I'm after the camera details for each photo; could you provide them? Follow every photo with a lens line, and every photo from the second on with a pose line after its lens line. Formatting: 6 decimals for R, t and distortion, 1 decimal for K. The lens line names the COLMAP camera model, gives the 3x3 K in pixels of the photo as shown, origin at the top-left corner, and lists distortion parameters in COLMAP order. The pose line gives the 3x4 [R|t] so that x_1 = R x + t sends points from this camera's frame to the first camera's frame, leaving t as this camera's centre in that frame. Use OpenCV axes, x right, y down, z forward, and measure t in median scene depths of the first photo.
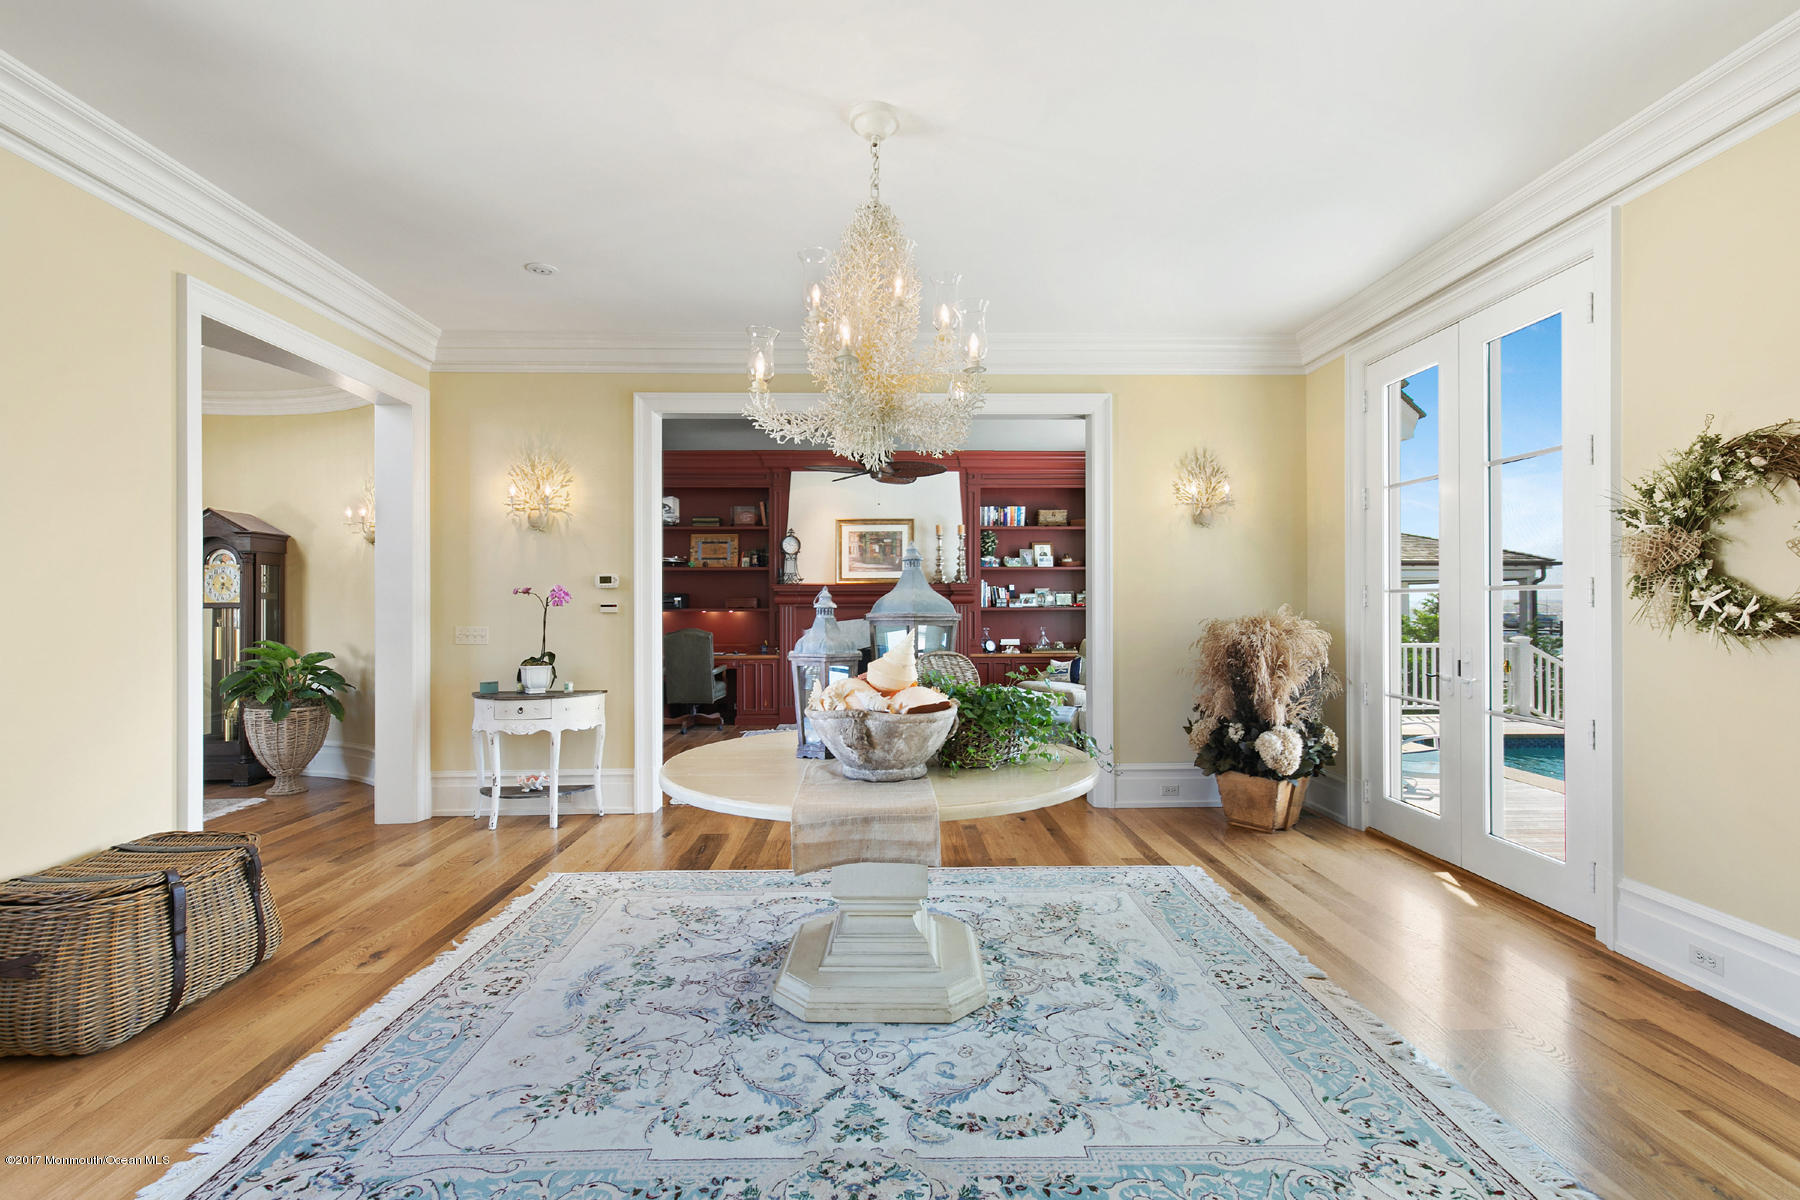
lens RADIAL K [[806.2, 0, 900.0], [0, 806.2, 600.0], [0, 0, 1]] dist [0.002855, 0.000505]
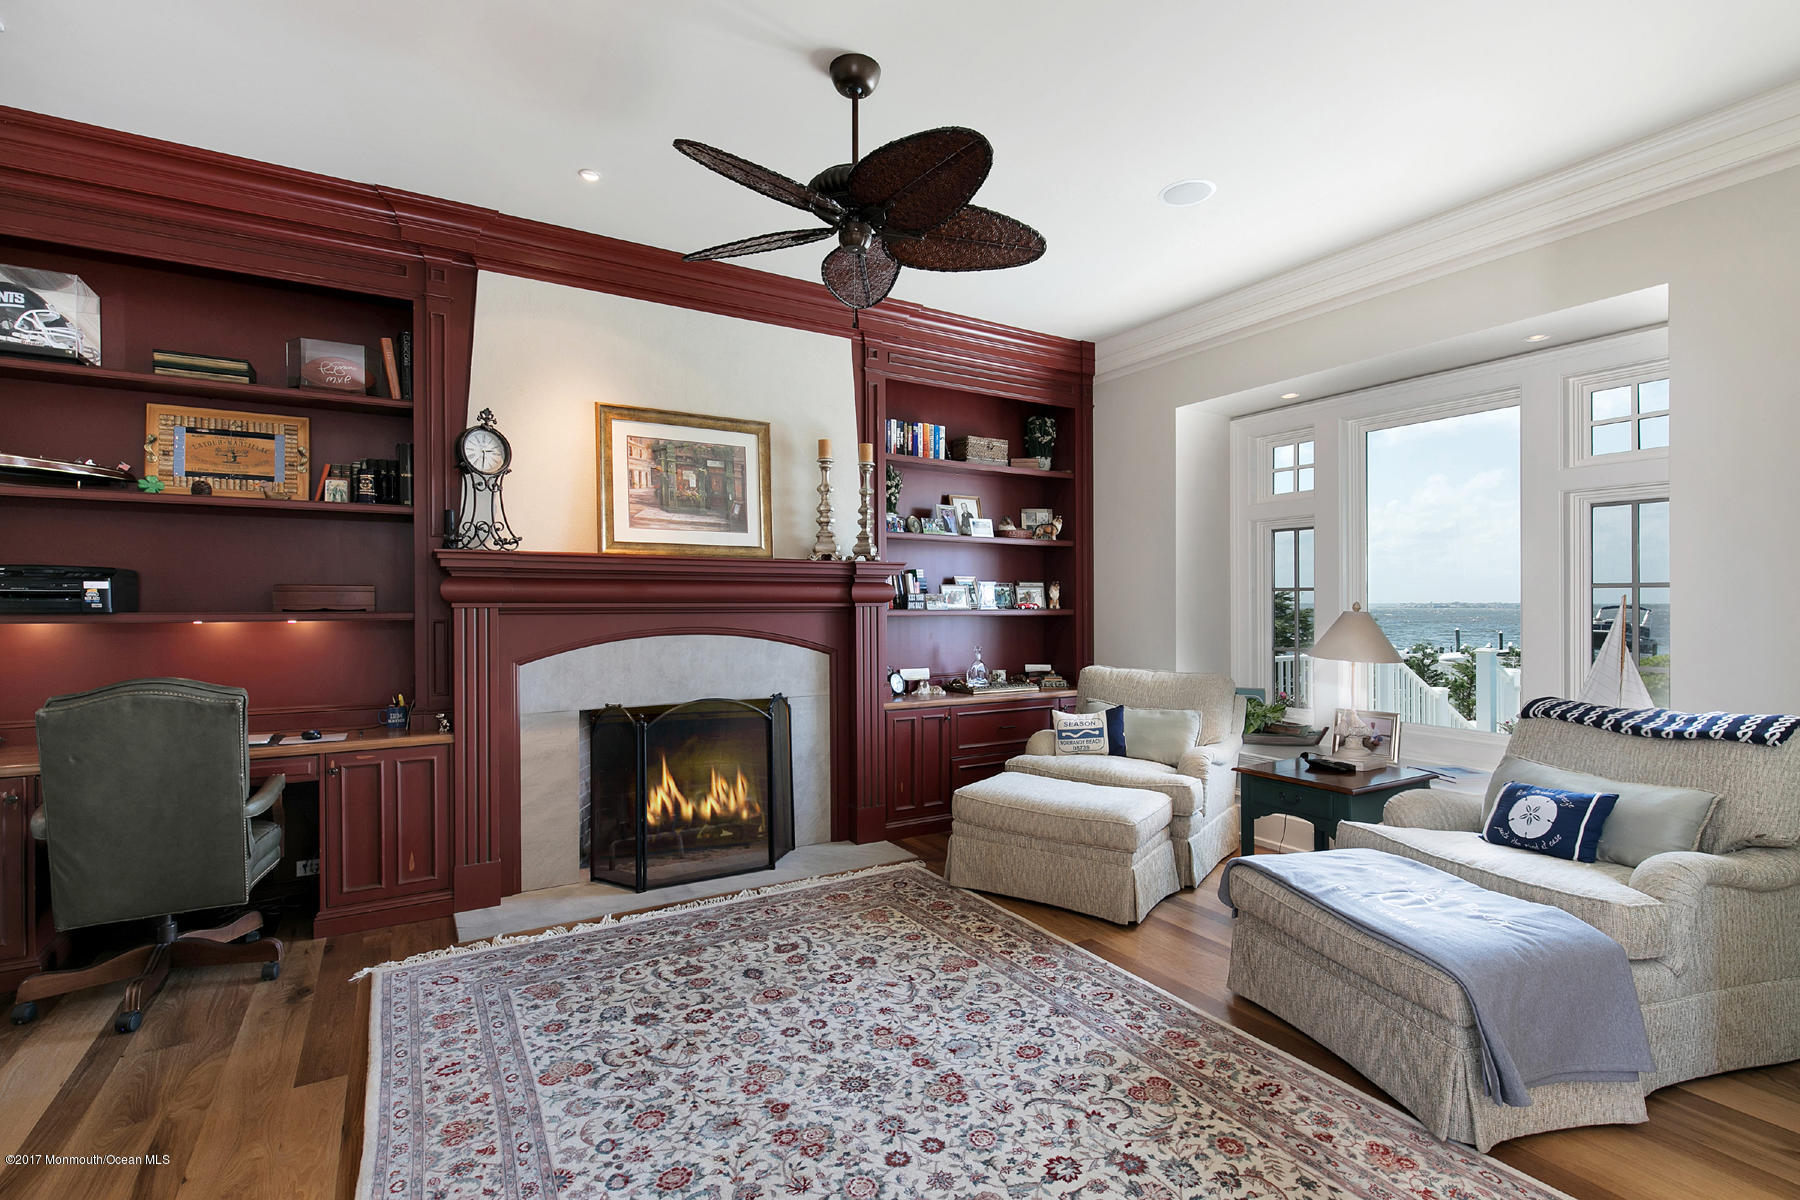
lens RADIAL K [[842.4, 0, 900.0], [0, 842.4, 600.0], [0, 0, 1]] dist [0.001458, 0.000151]
pose [[0.867947, 0.006675, 0.496611, -0.159772], [-0.007580, 0.999971, -0.000193, 0.002704], [-0.496598, -0.003597, 0.867973, 0.529425]]
